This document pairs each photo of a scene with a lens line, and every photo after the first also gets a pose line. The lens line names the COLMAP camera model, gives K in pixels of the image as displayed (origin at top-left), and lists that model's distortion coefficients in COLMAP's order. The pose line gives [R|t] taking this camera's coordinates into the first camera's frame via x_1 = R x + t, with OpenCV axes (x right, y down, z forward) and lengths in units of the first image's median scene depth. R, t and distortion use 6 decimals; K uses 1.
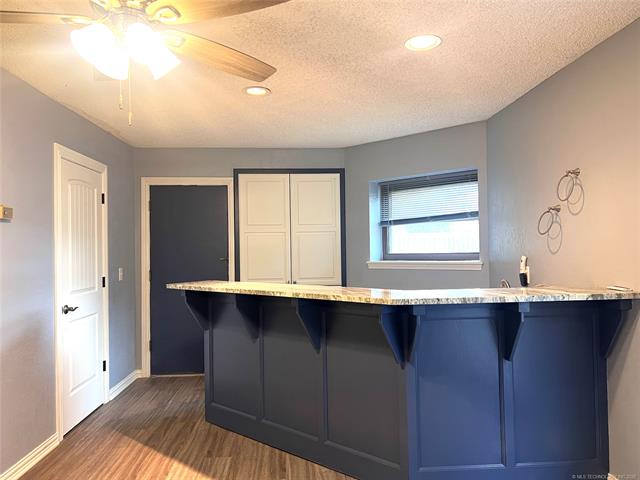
lens RADIAL K [[487.8, 0, 320.3], [0, 487.8, 239.4], [0, 0, 1]] dist [0.053597, -0.054080]
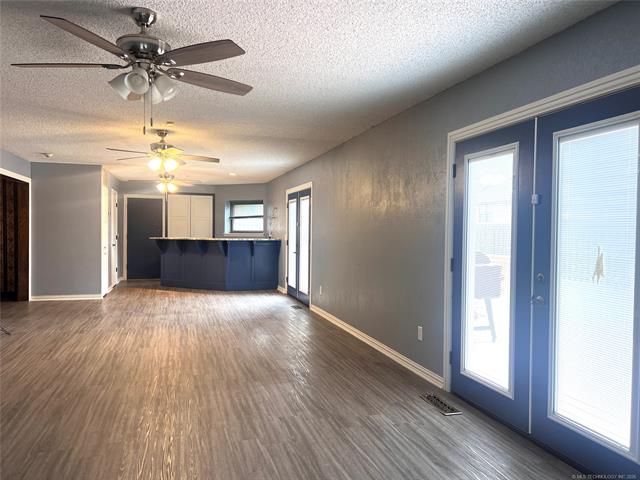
lens RADIAL K [[487.8, 0, 318.8], [0, 487.8, 241.9], [0, 0, 1]] dist [0.053597, -0.054080]
pose [[0.971419, 0.021315, 0.236411, -0.017081], [-0.028254, 0.999262, 0.026004, 0.010982], [-0.235682, -0.031940, 0.971305, -1.479848]]
